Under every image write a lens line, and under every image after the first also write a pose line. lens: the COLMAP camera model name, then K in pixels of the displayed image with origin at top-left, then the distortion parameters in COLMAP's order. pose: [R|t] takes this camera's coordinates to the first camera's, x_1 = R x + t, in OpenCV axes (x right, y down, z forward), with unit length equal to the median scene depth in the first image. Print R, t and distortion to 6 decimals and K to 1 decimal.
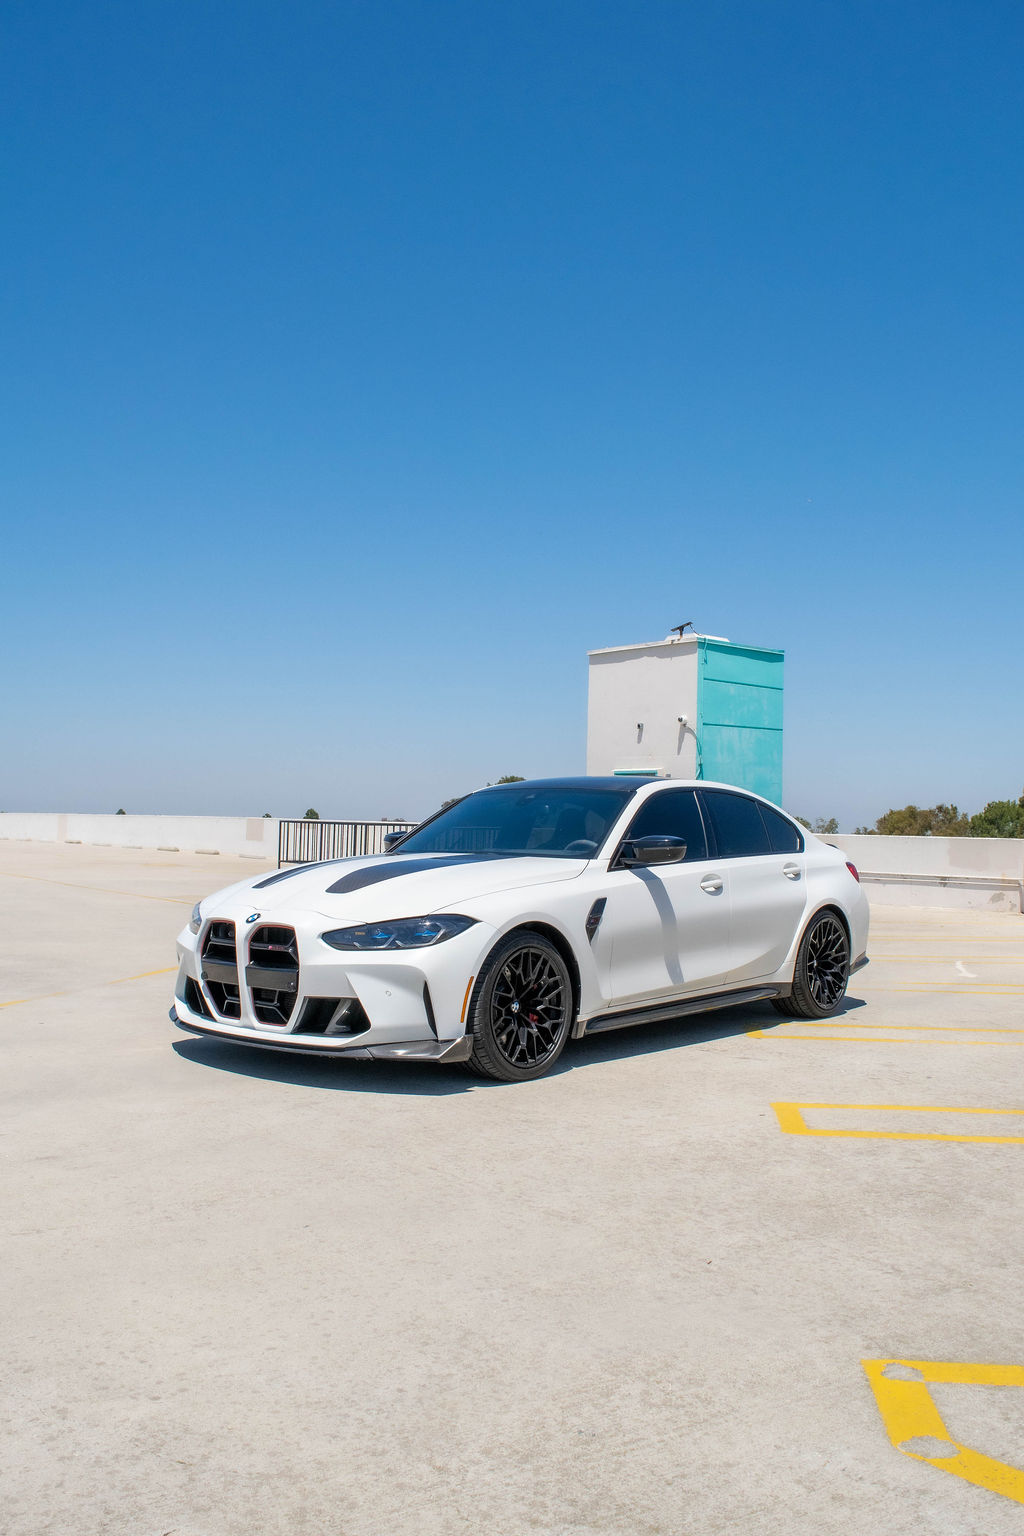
lens RADIAL K [[1296.8, 0, 512.0], [0, 1296.8, 768.0], [0, 0, 1]] dist [-0.083467, -0.000935]
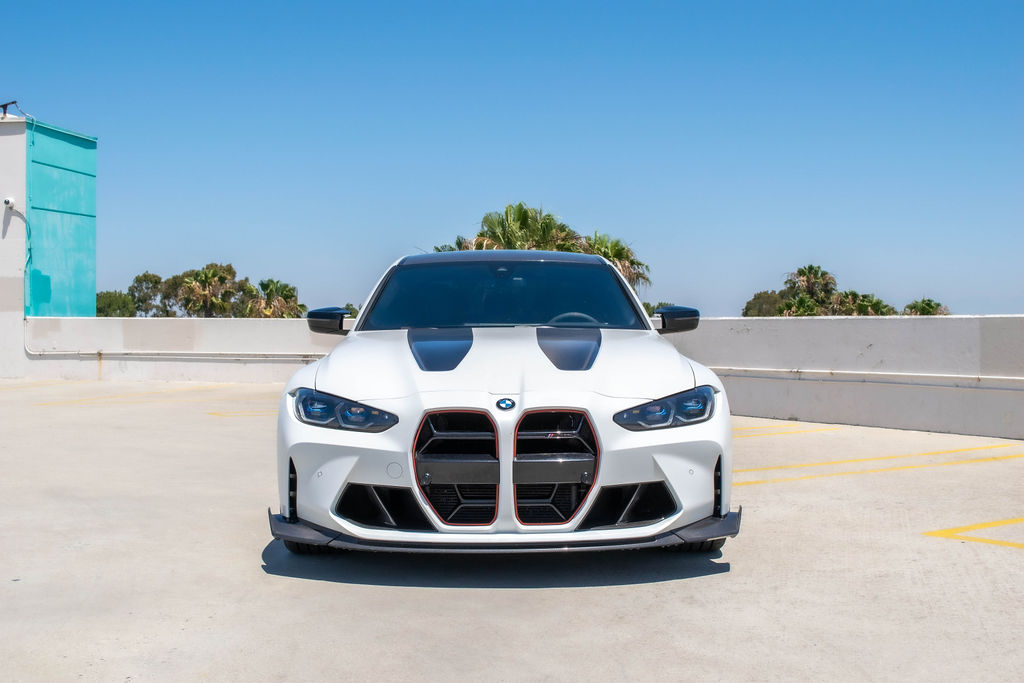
lens RADIAL K [[1186.8, 0, 512.0], [0, 1186.8, 341.5], [0, 0, 1]] dist [-0.031133, -0.034867]
pose [[0.773728, -0.026256, 0.632974, -0.137843], [-0.017055, 0.997915, 0.062241, 0.005276], [-0.633288, -0.058953, 0.771667, 0.079027]]
